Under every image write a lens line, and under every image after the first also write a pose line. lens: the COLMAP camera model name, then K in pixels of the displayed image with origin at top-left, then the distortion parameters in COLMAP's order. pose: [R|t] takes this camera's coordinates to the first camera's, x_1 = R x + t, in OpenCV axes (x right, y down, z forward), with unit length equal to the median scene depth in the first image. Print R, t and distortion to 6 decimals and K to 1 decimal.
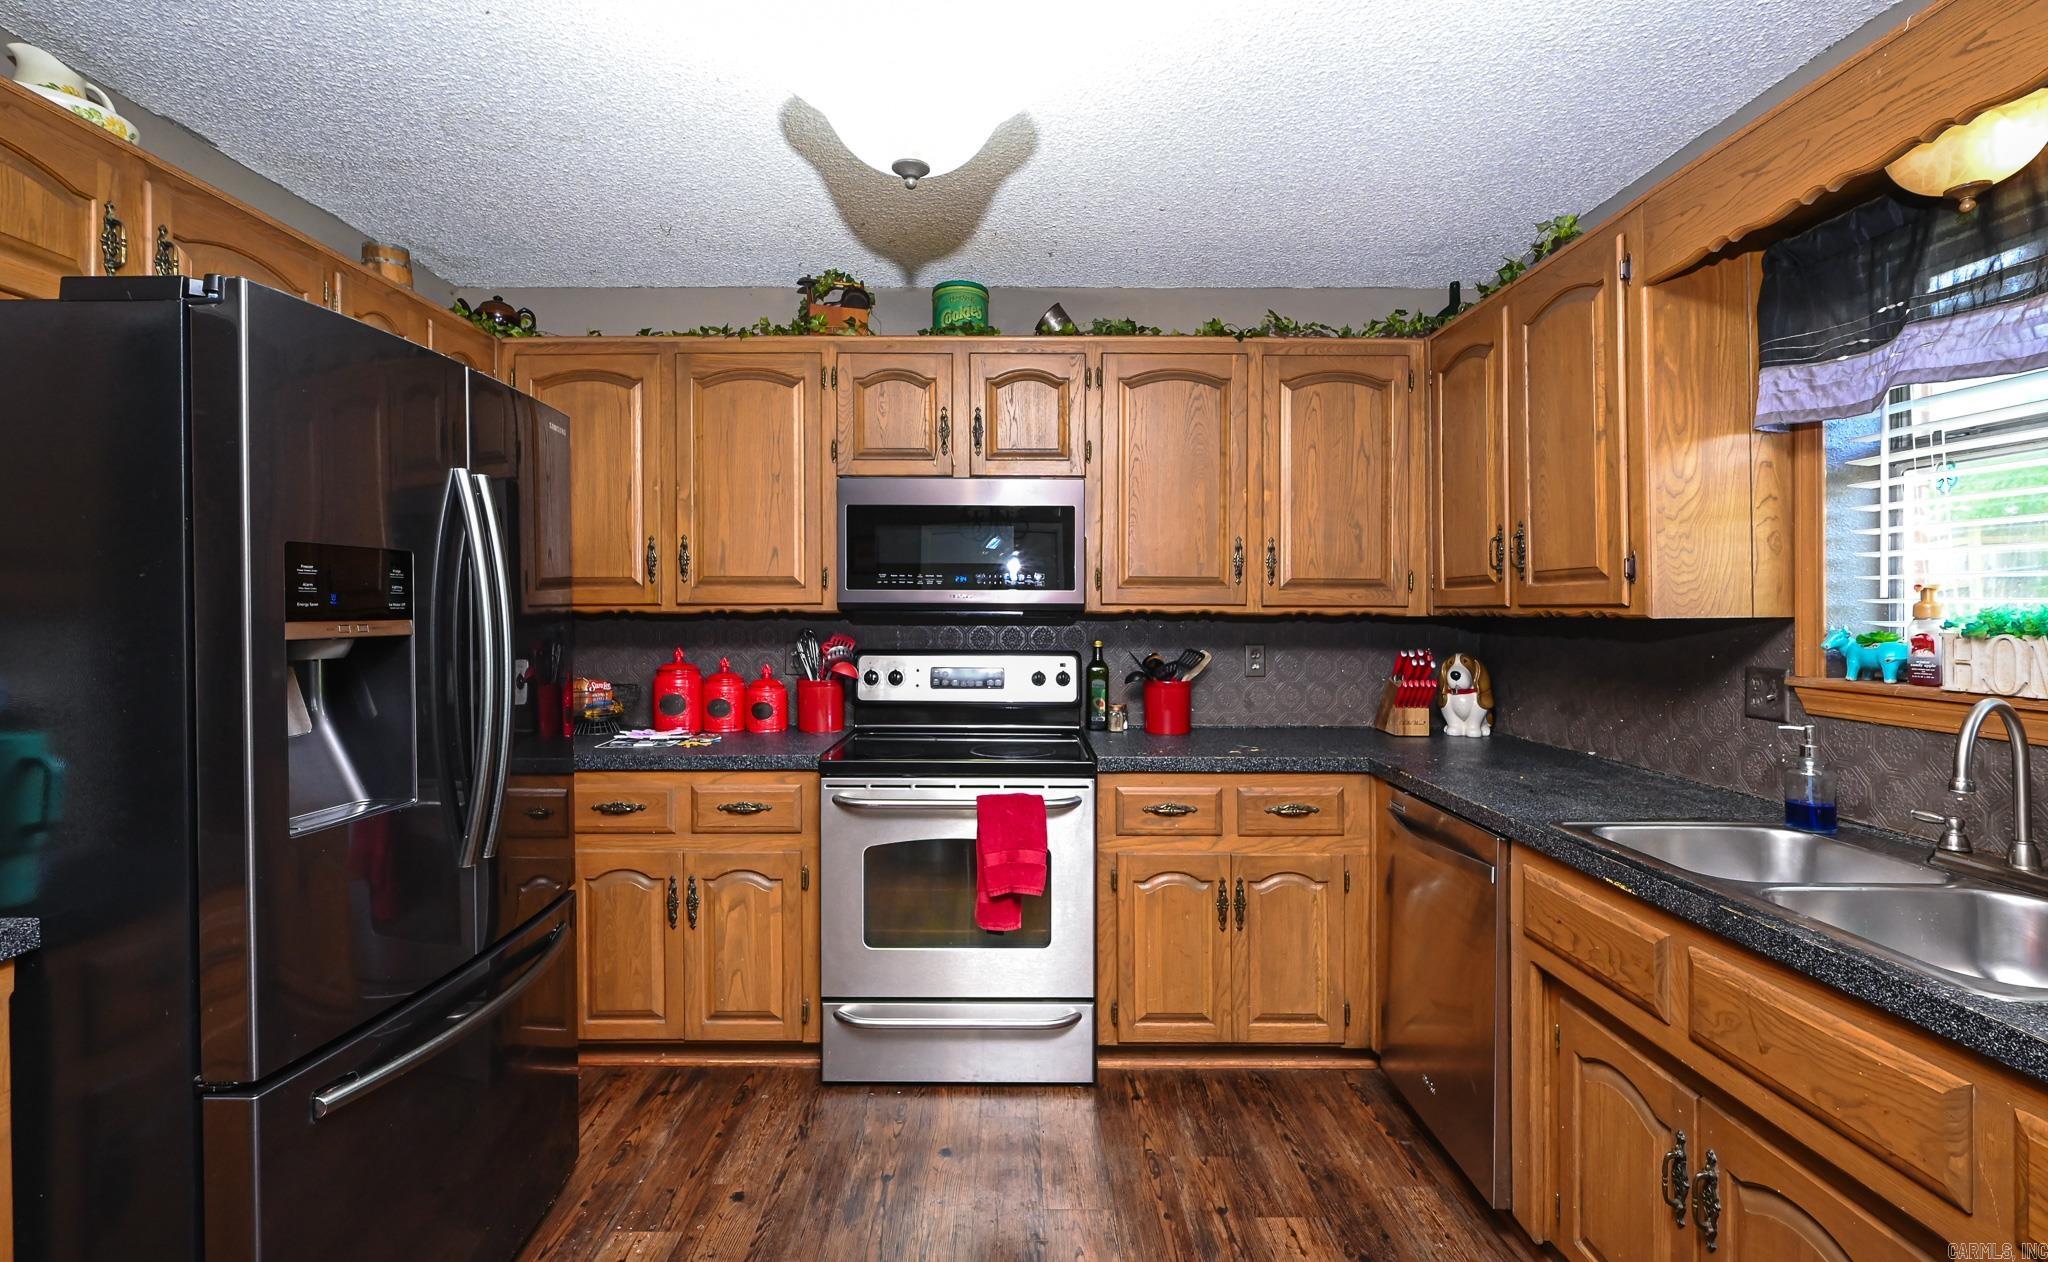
lens RADIAL K [[924.8, 0, 1022.8], [0, 924.8, 617.0], [0, 0, 1]] dist [0.002625, 0.000561]
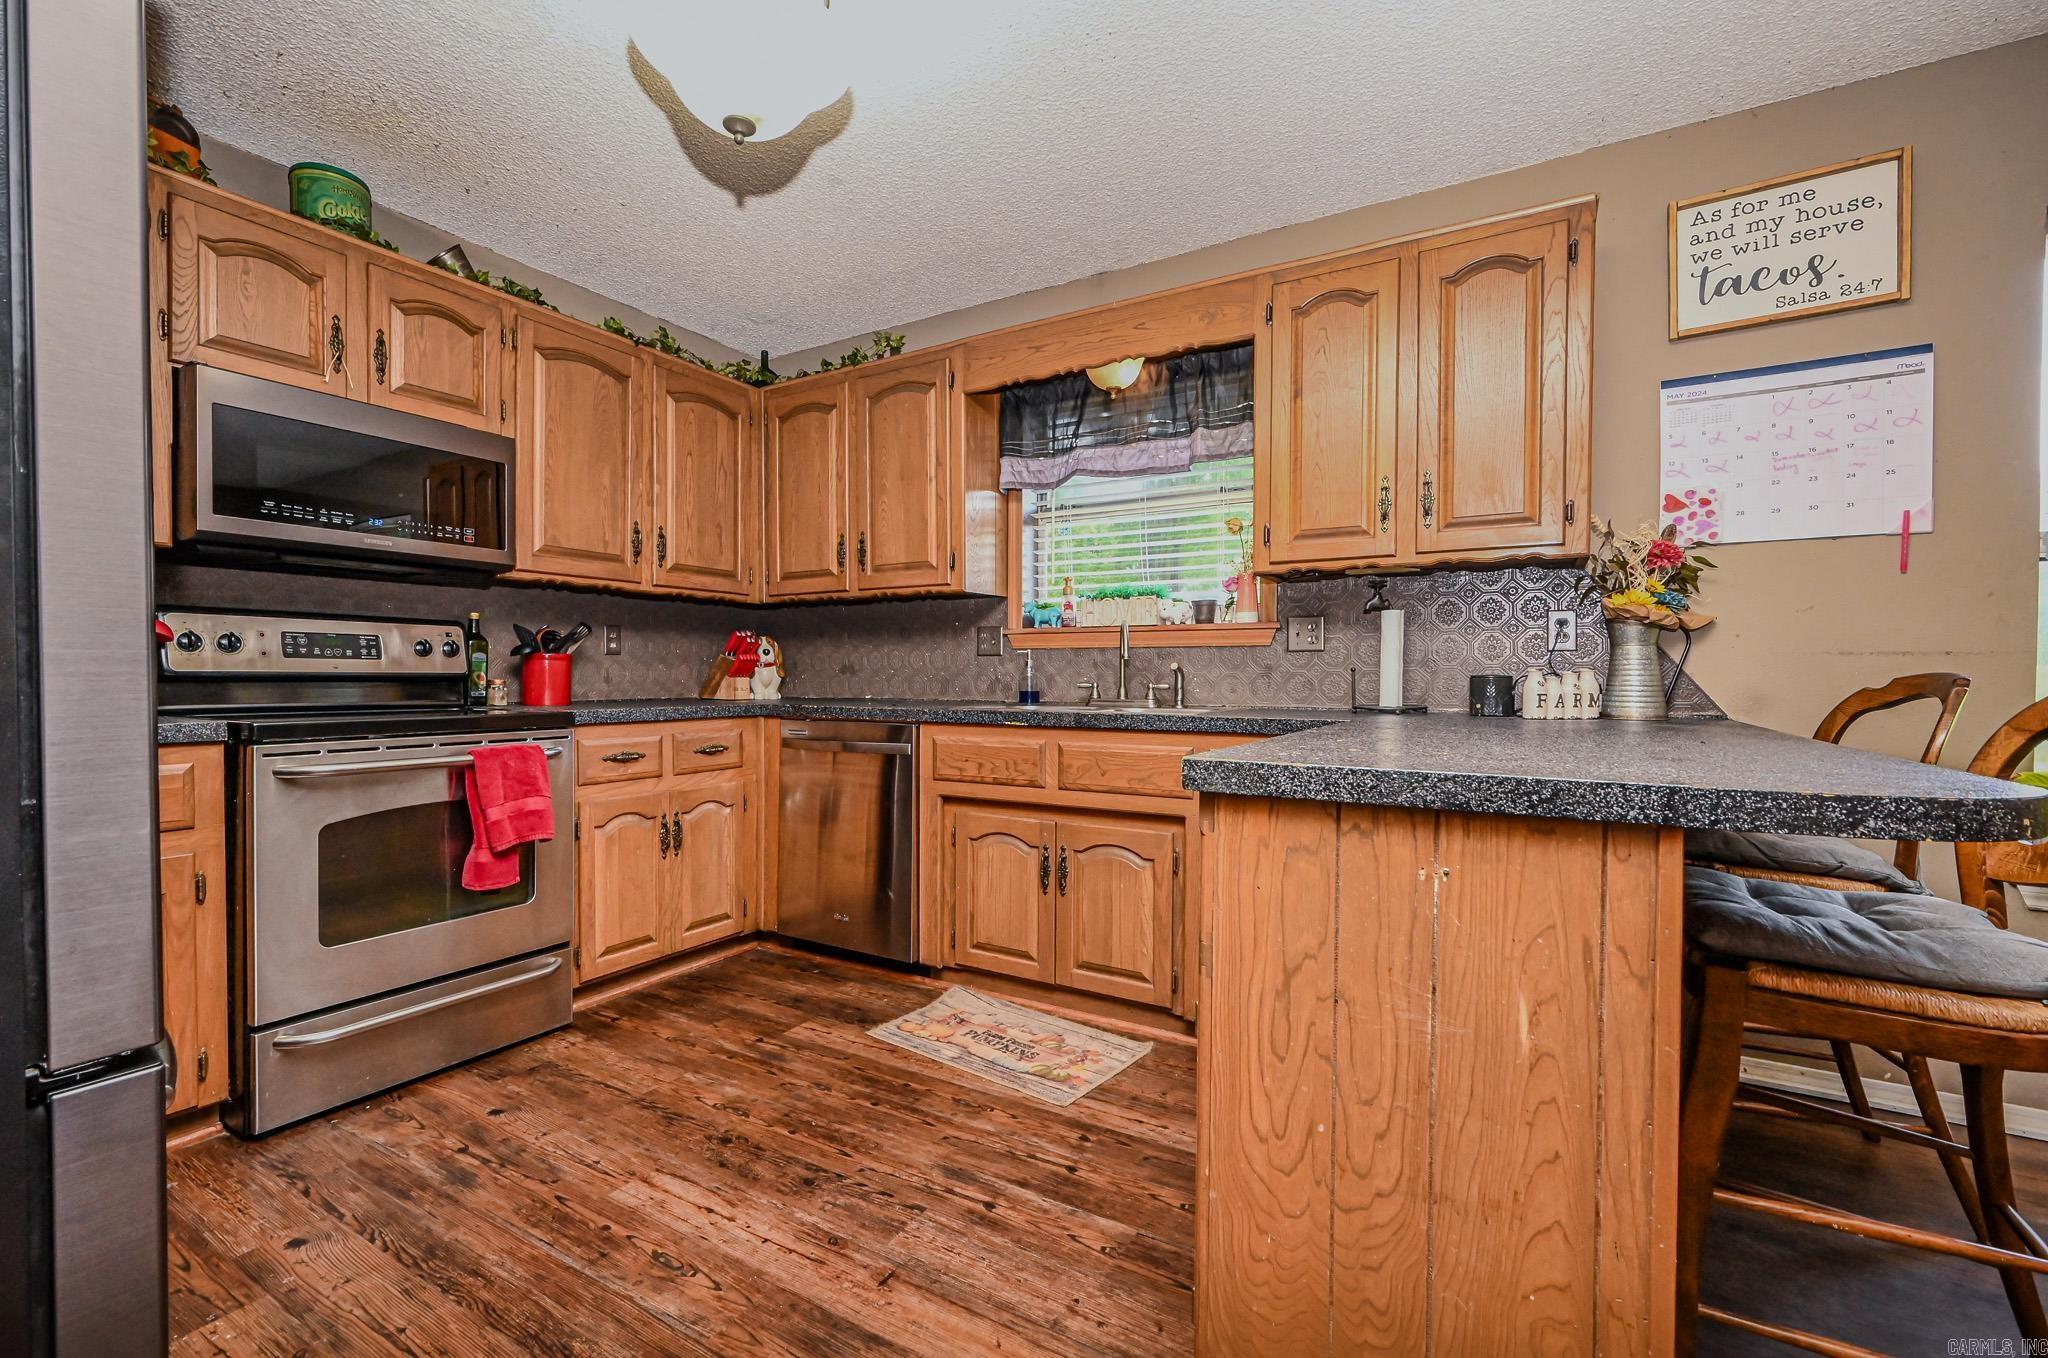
lens RADIAL K [[862.3, 0, 1008.2], [0, 862.3, 683.2], [0, 0, 1]] dist [0.005609, -0.000112]
pose [[0.532051, -0.019851, 0.846480, -0.458315], [0.009347, 0.999802, 0.017572, 0.105192], [-0.846661, -0.001437, 0.532131, 0.065928]]
